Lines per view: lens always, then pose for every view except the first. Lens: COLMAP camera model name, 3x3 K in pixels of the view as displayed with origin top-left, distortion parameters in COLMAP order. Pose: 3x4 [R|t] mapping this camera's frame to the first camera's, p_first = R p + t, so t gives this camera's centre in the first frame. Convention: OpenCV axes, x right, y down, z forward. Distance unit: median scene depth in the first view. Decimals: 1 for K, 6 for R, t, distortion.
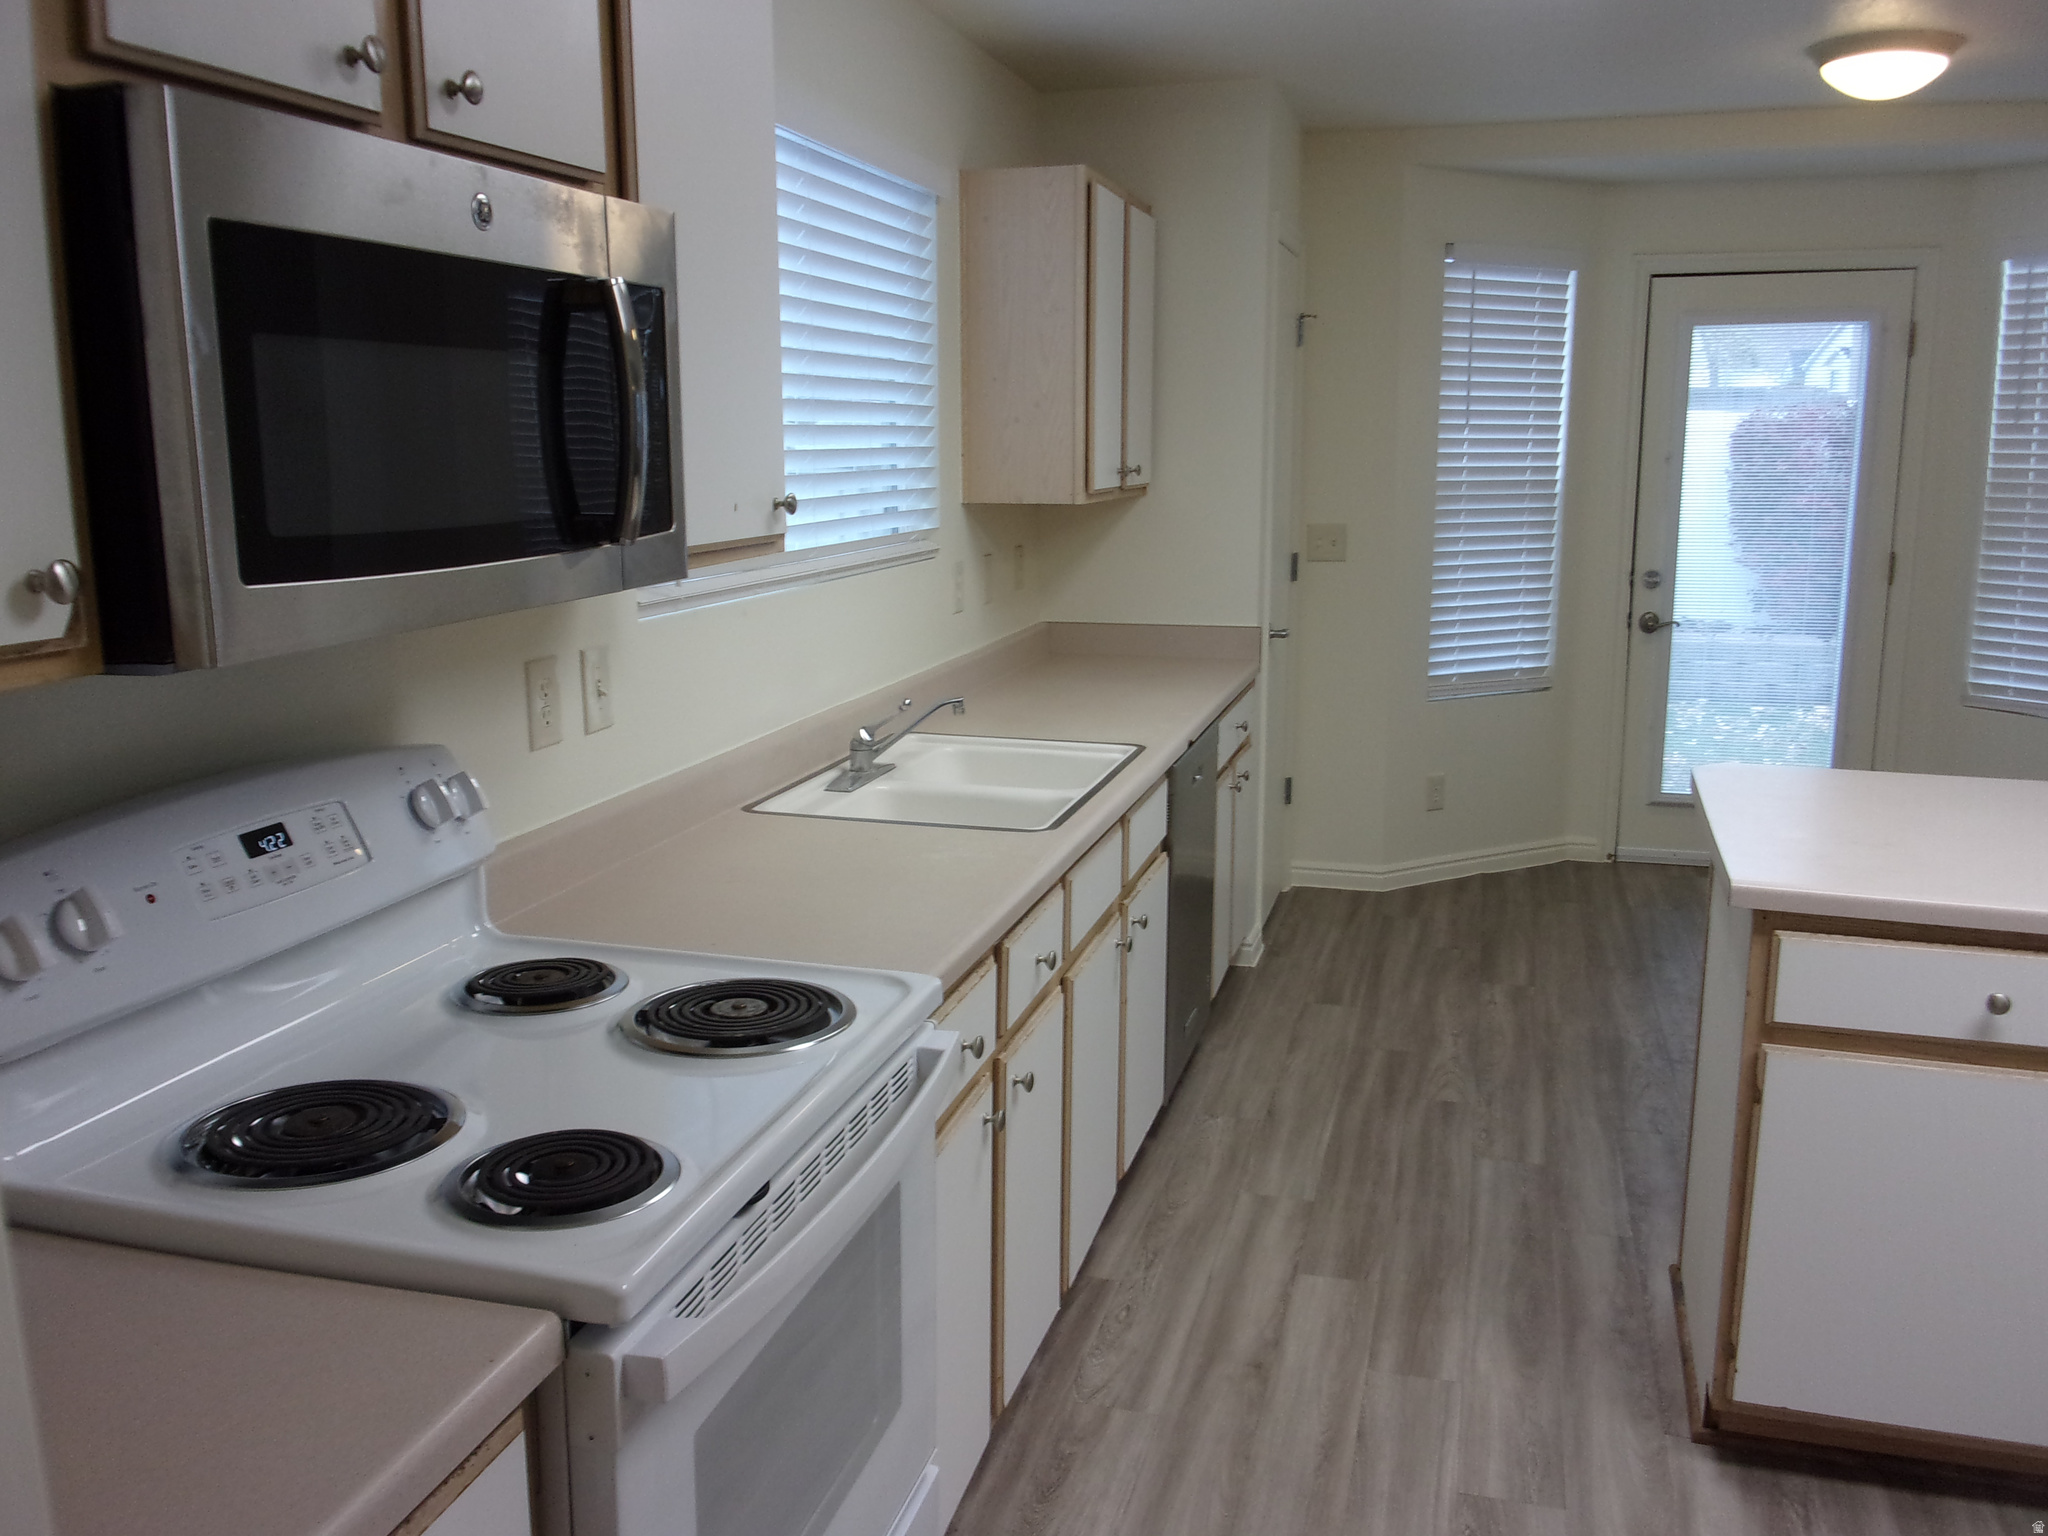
lens RADIAL K [[1704.9, 0, 1014.8], [0, 1704.9, 769.8], [0, 0, 1]] dist [0.020837, -0.048034]
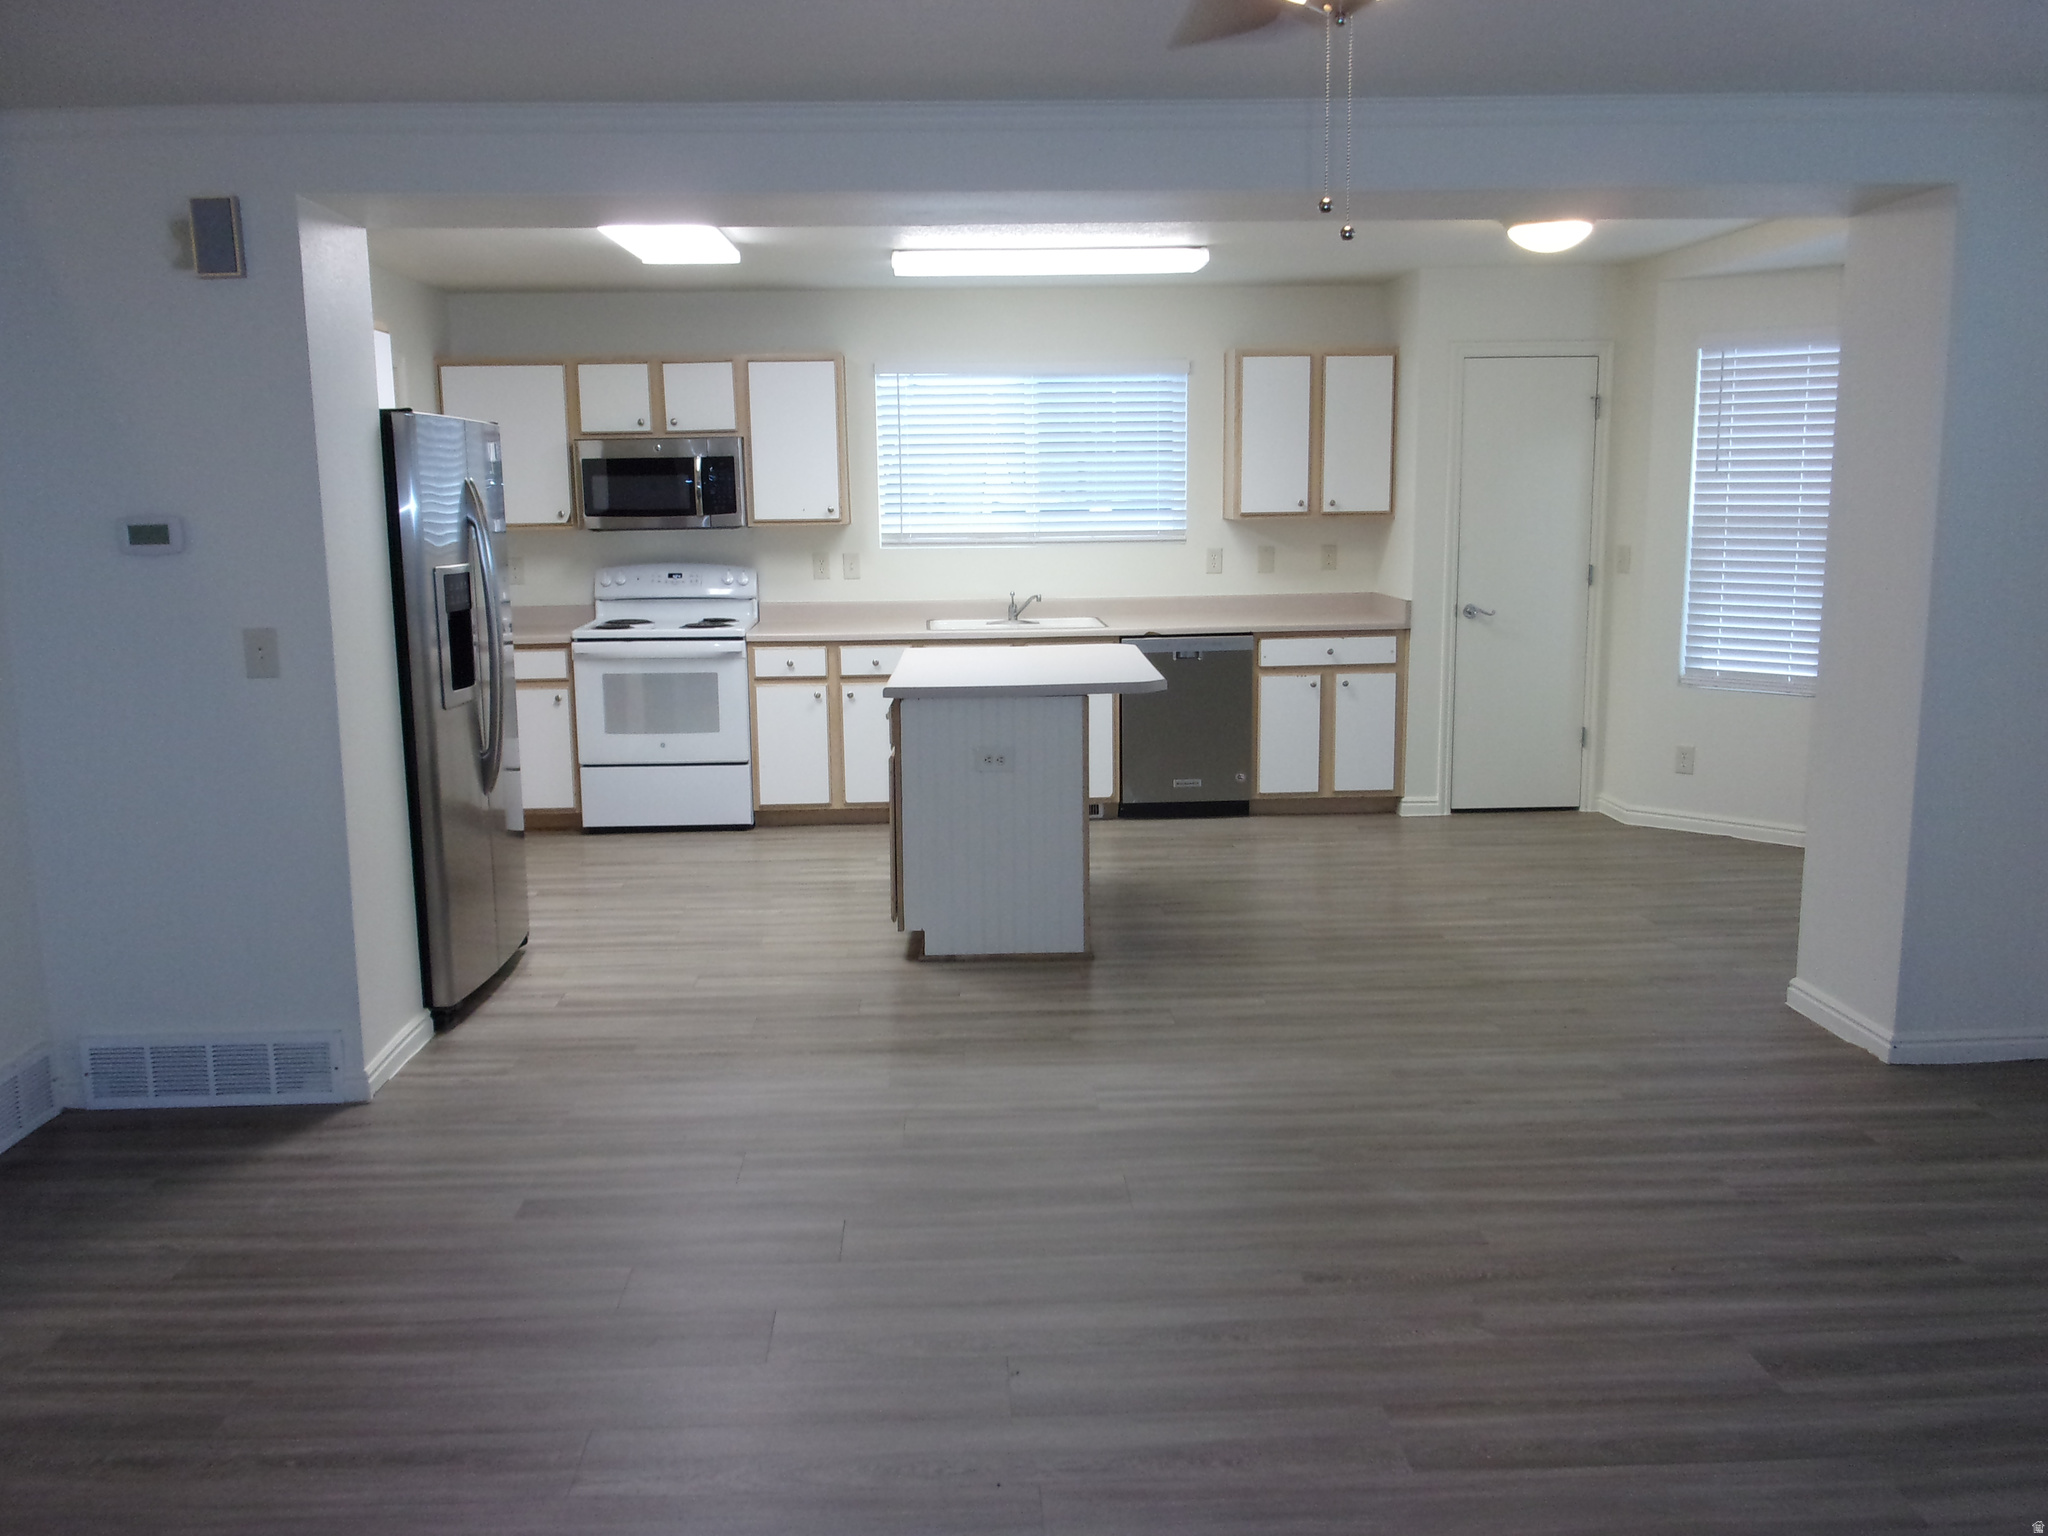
lens RADIAL K [[1704.9, 0, 1004.2], [0, 1704.9, 772.3], [0, 0, 1]] dist [0.020837, -0.048034]
pose [[0.307806, 0.156893, -0.938424, 1.636455], [-0.173312, 0.979055, 0.106839, -0.032015], [0.935531, 0.129754, 0.328550, 0.134053]]
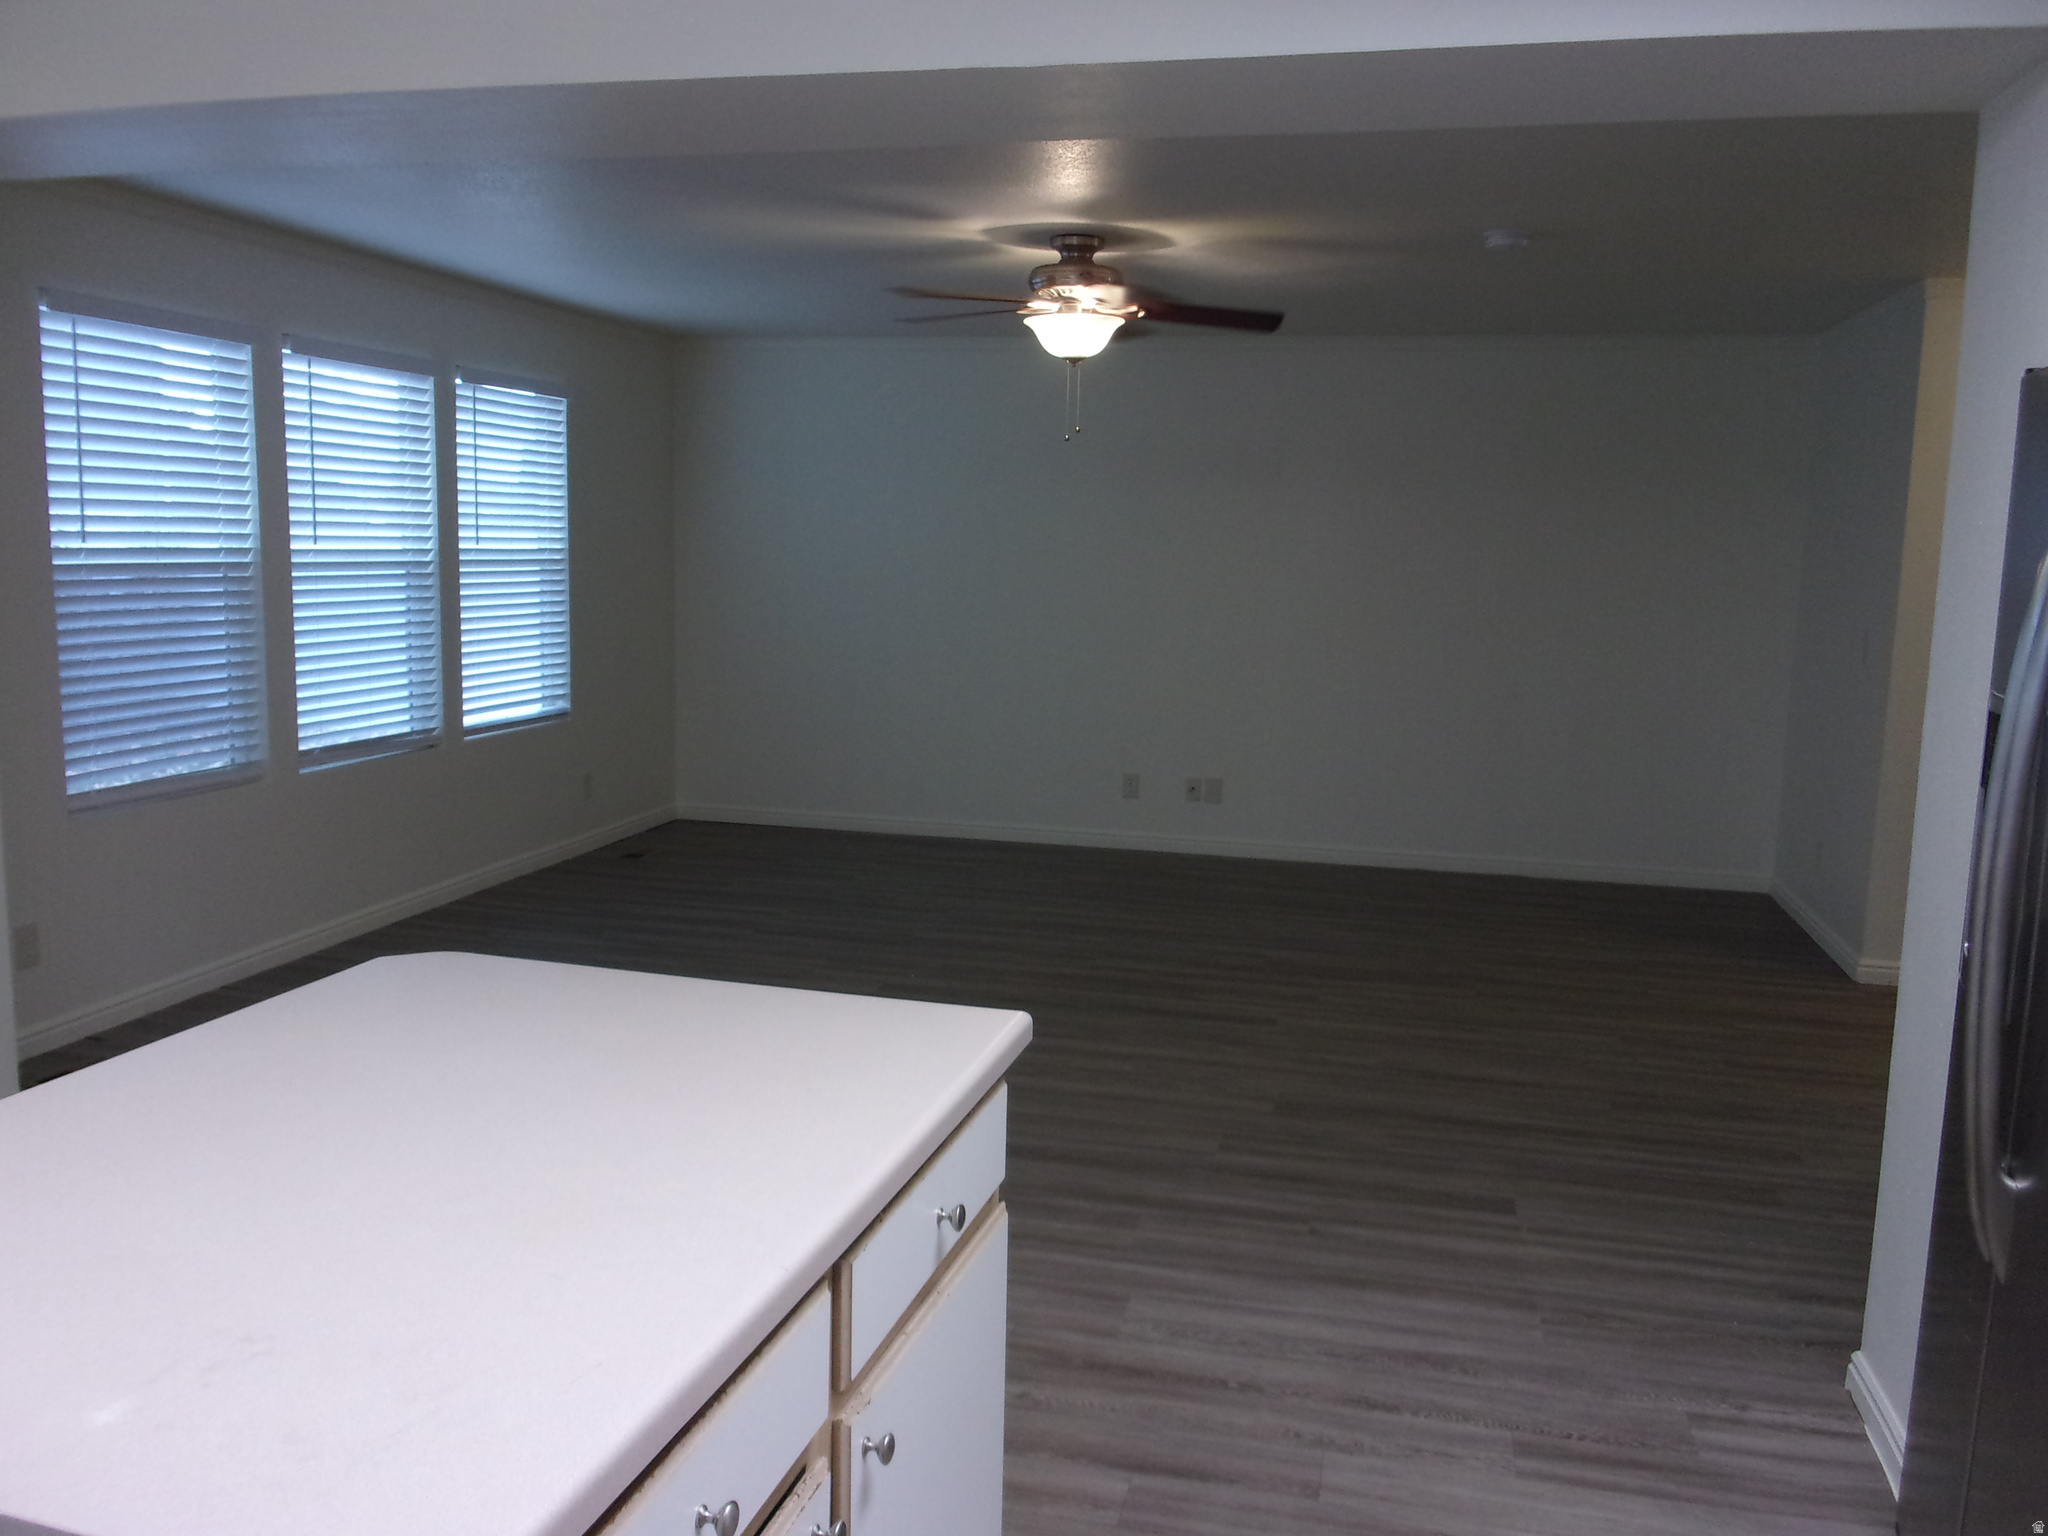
lens RADIAL K [[1704.9, 0, 998.5], [0, 1704.9, 766.2], [0, 0, 1]] dist [0.020837, -0.048034]
pose [[-0.034887, -0.135803, 0.990121, 0.021347], [0.171644, 0.975189, 0.139802, -0.086130], [-0.984541, 0.174826, -0.010711, 0.439491]]
